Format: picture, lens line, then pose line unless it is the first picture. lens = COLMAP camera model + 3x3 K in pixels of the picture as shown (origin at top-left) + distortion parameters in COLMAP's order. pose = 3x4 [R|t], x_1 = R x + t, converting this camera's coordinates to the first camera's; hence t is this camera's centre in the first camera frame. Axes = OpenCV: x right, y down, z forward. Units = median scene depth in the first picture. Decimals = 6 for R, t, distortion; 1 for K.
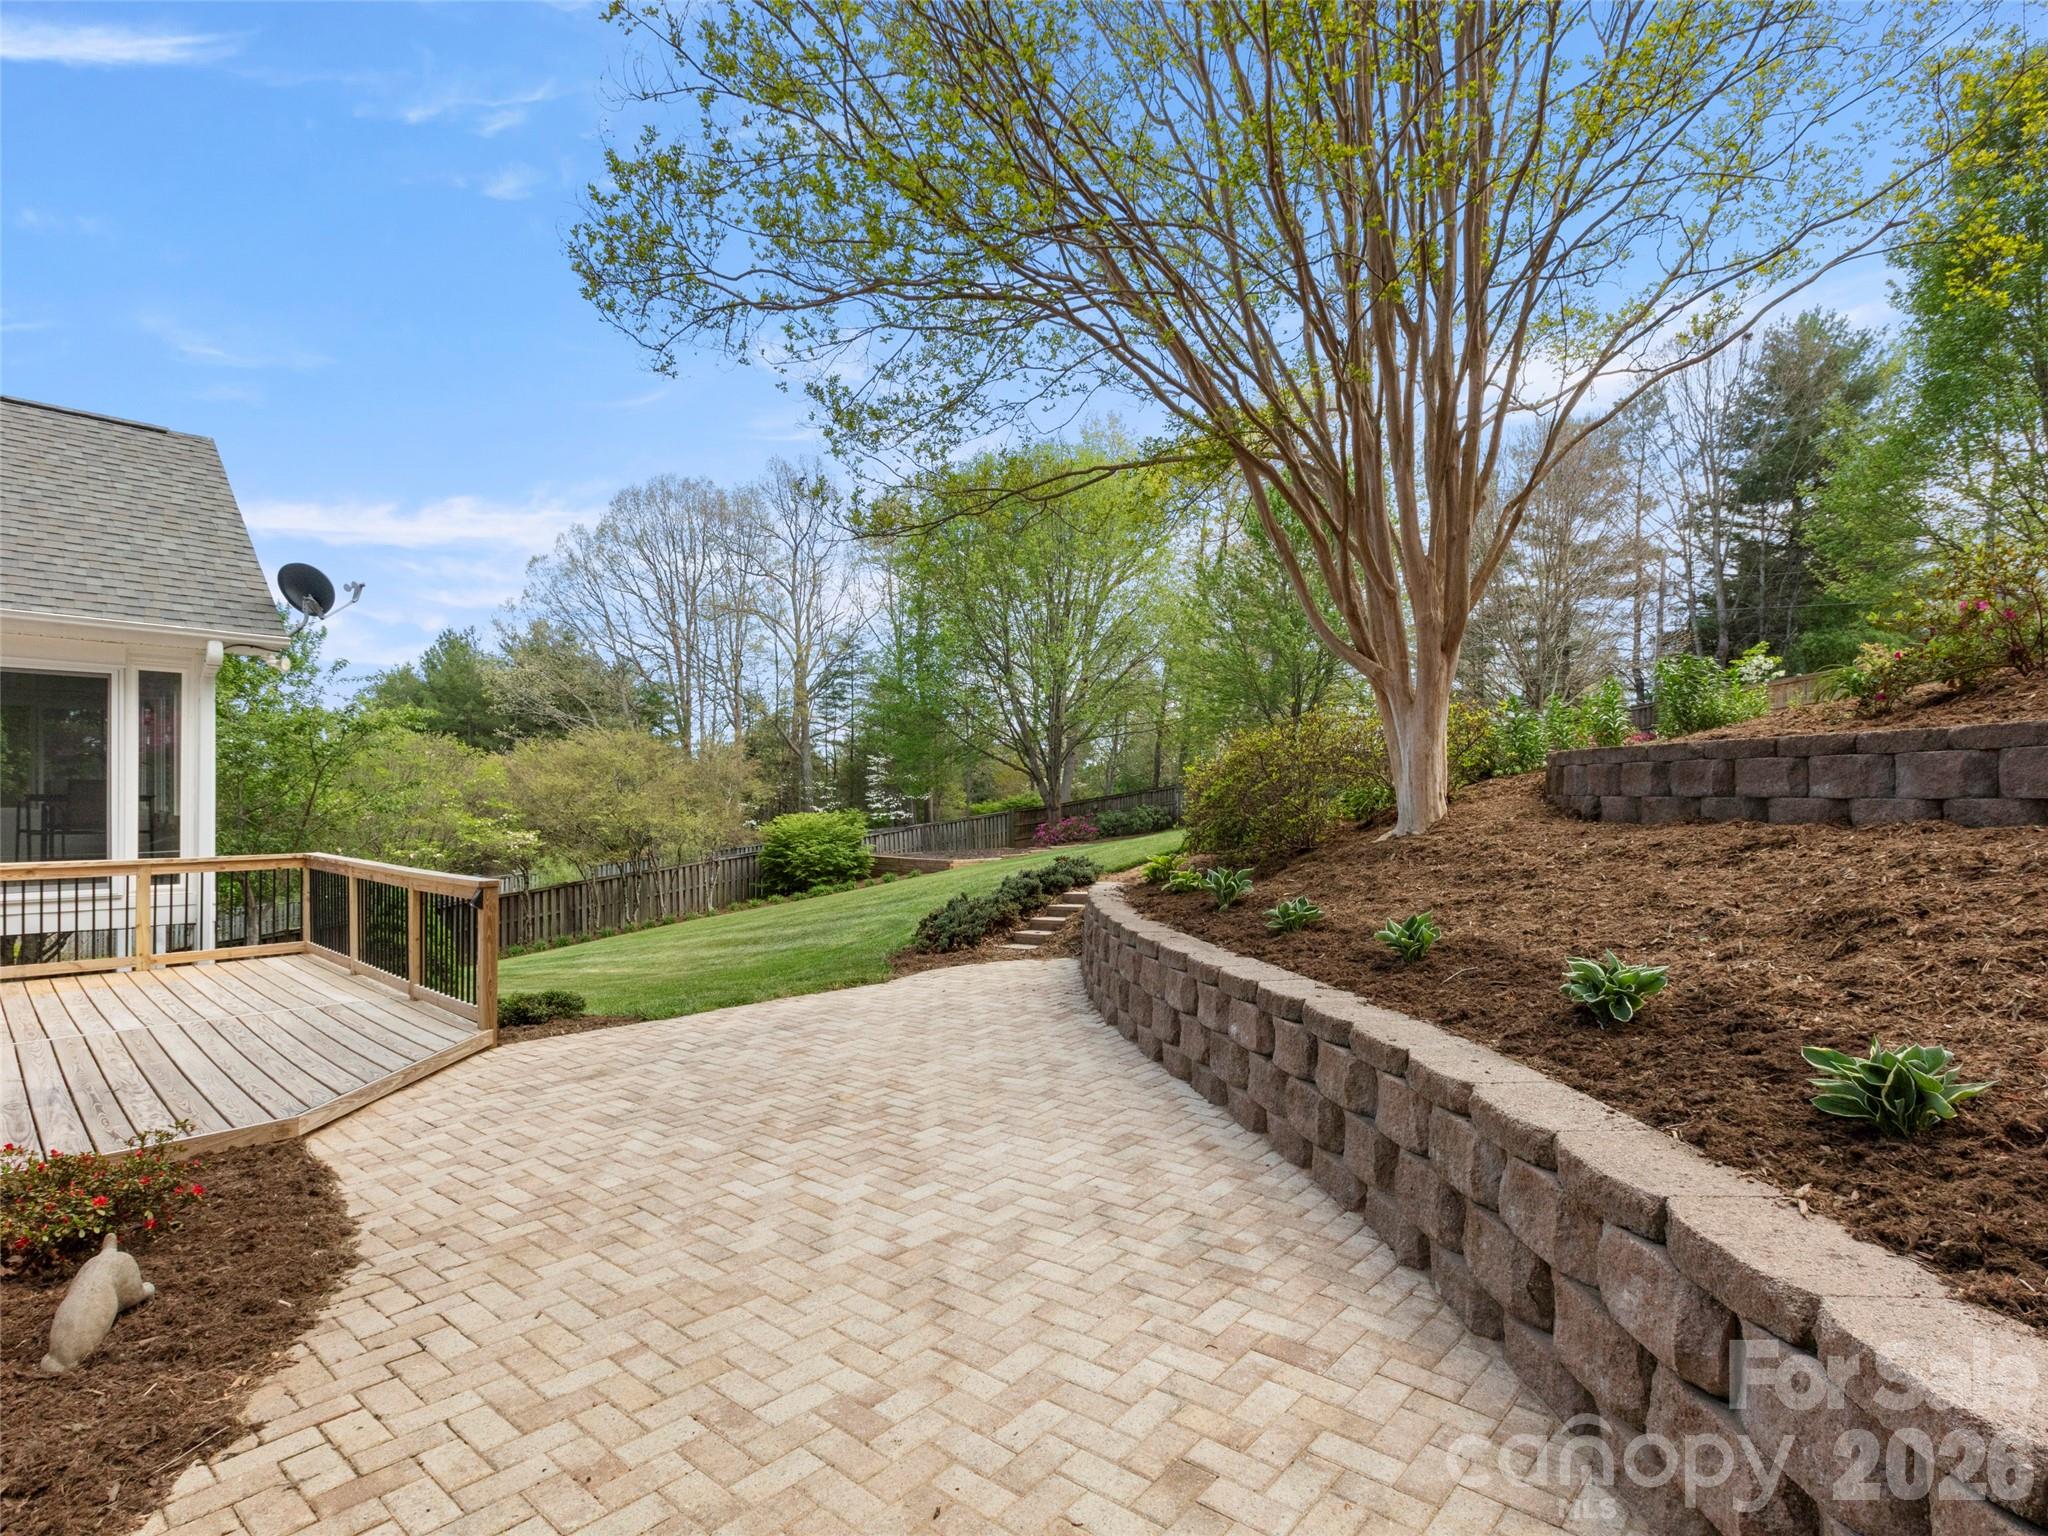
lens RADIAL K [[1039.2, 0, 1024.0], [0, 1039.2, 768.0], [0, 0, 1]] dist [0.002337, -0.001026]
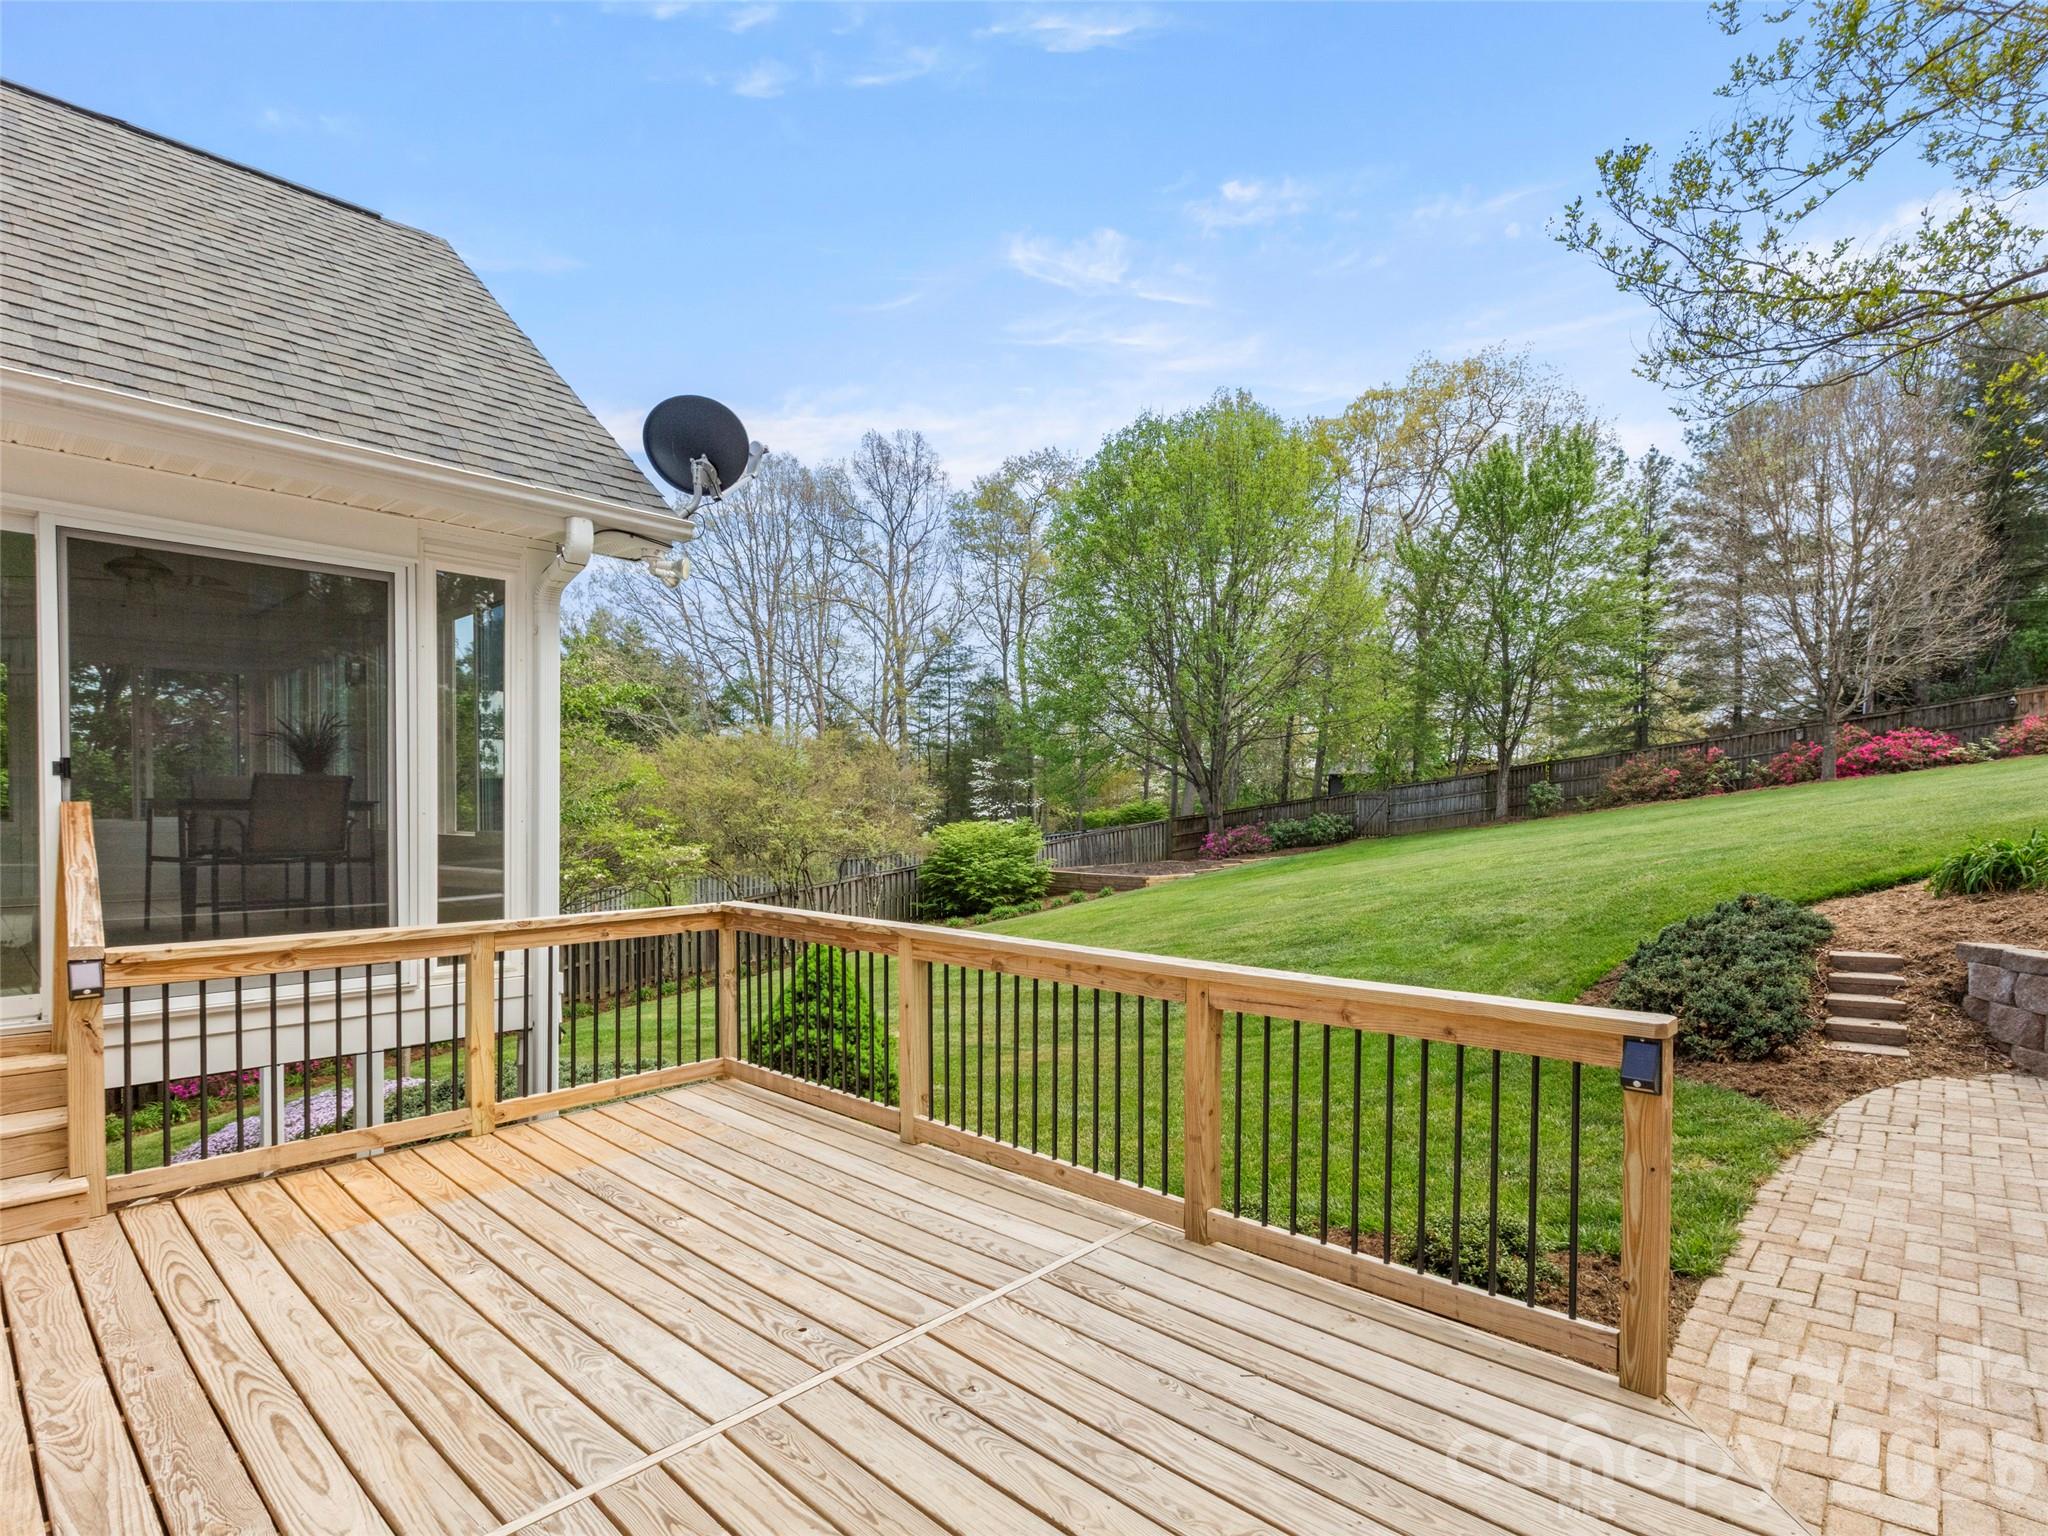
lens RADIAL K [[990.6, 0, 1028.4], [0, 990.6, 796.6], [0, 0, 1]] dist [0.002375, -0.000201]
pose [[0.998938, 0.002175, 0.046015, -0.209403], [-0.003135, 0.999779, 0.020797, 0.004381], [-0.045959, -0.020919, 0.998724, 0.172768]]
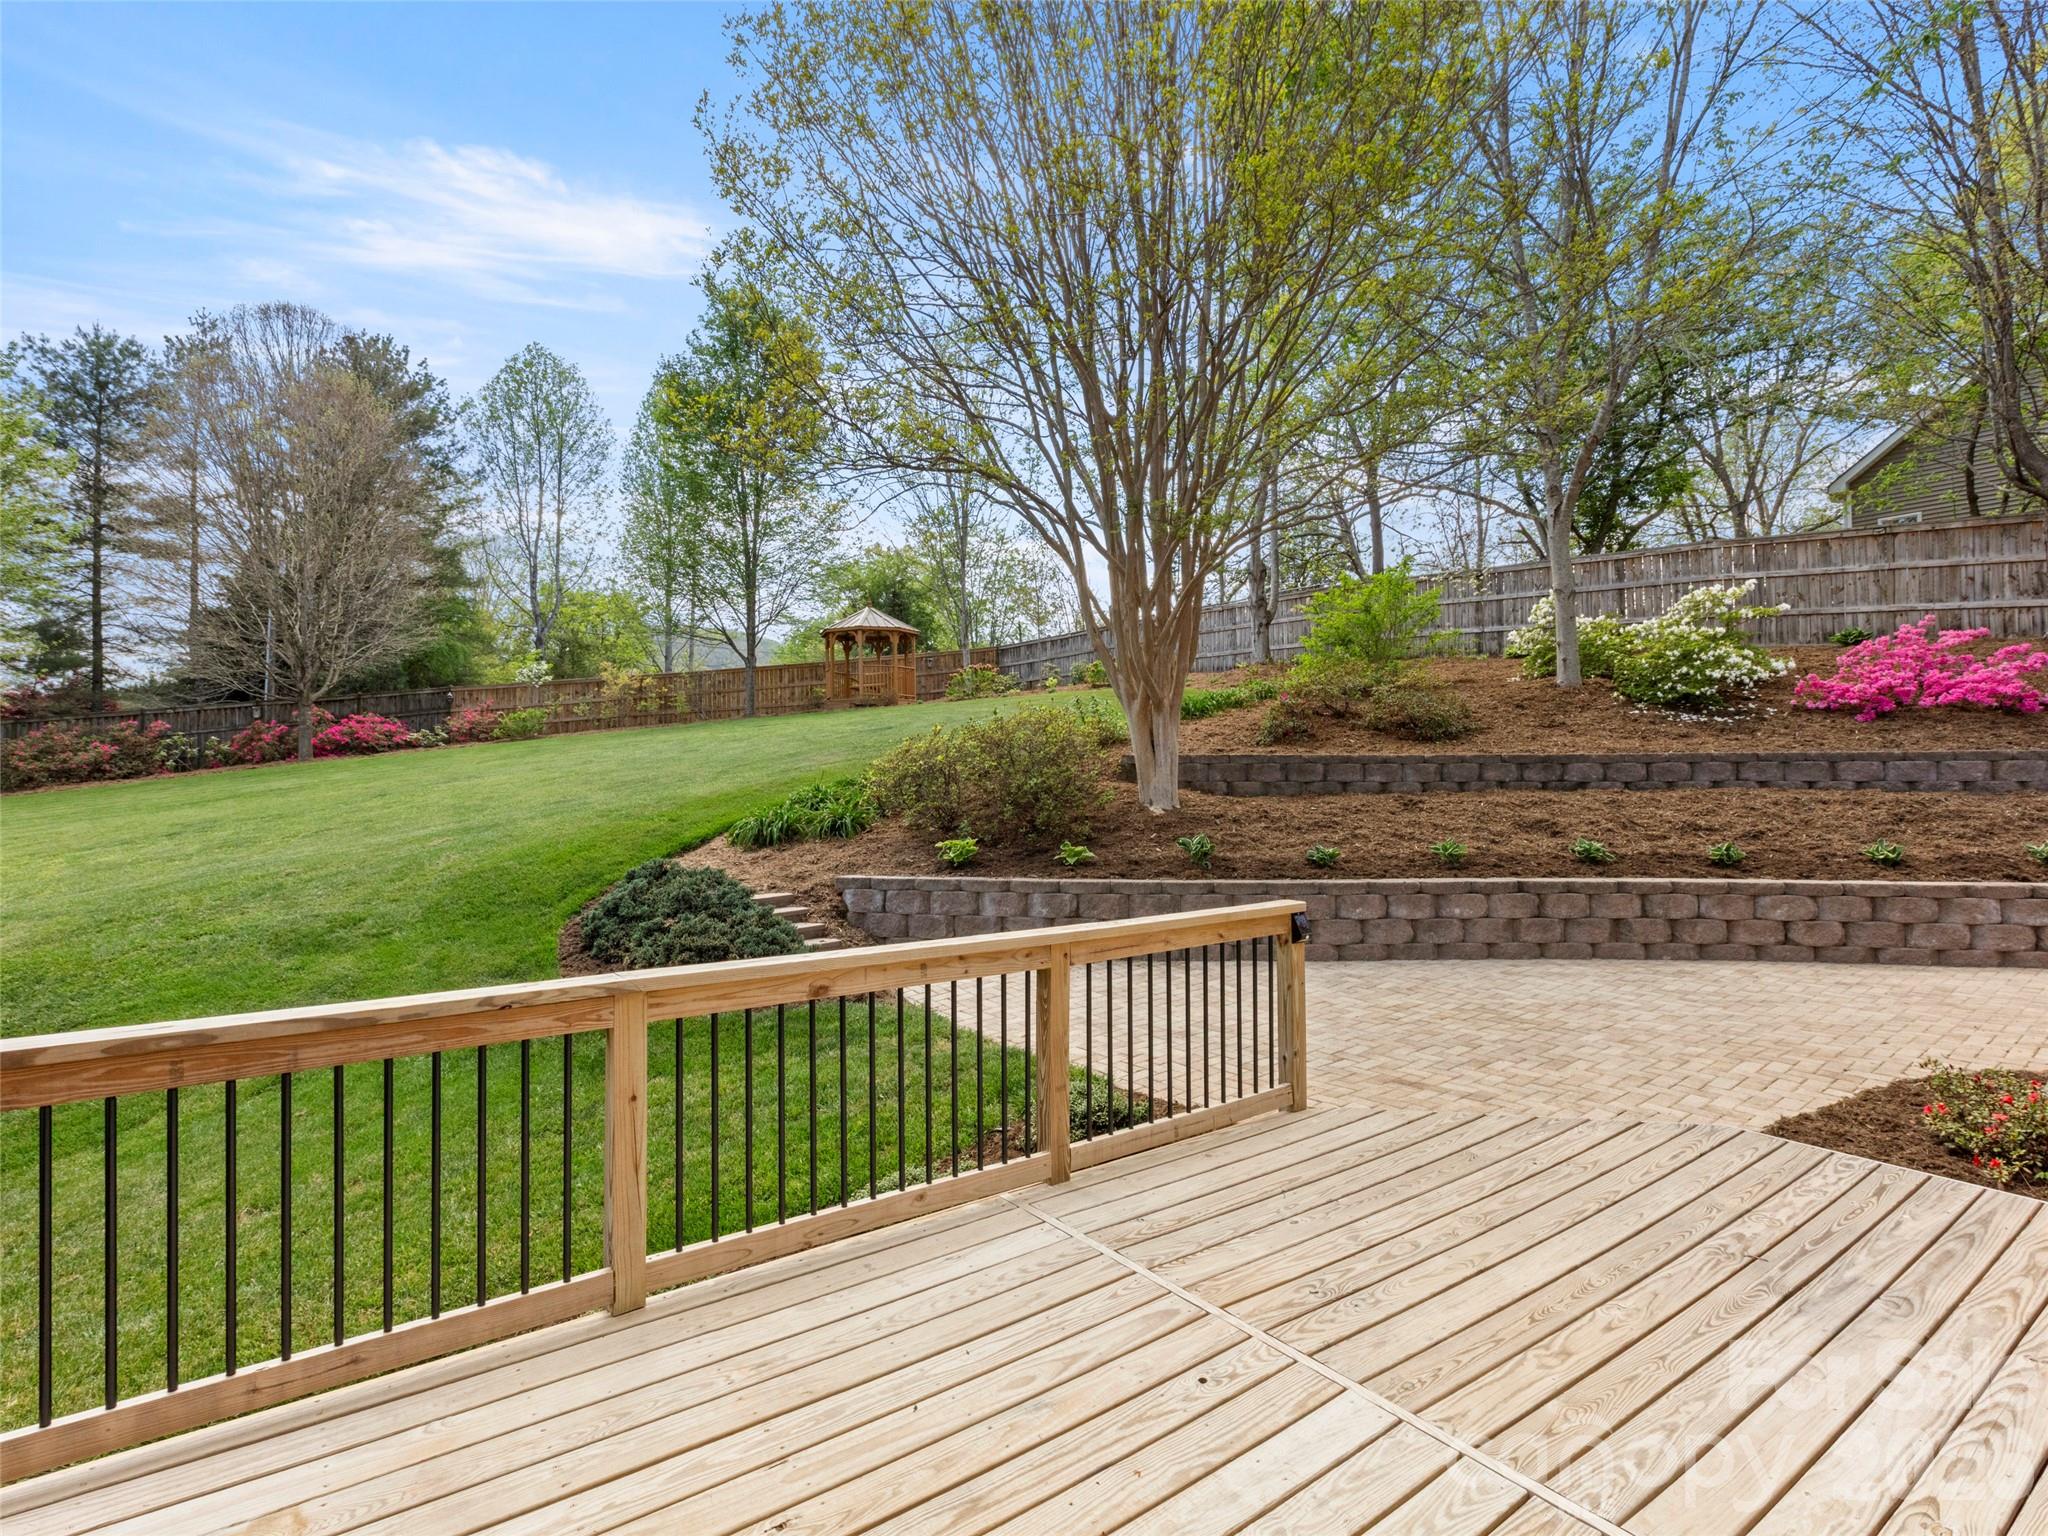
lens RADIAL K [[1039.2, 0, 1024.0], [0, 1039.2, 768.0], [0, 0, 1]] dist [0.002337, -0.001026]
pose [[0.169594, 0.009526, 0.985468, -0.336396], [-0.020729, 0.999767, -0.006097, 0.006421], [-0.985296, -0.019394, 0.169752, 0.285686]]
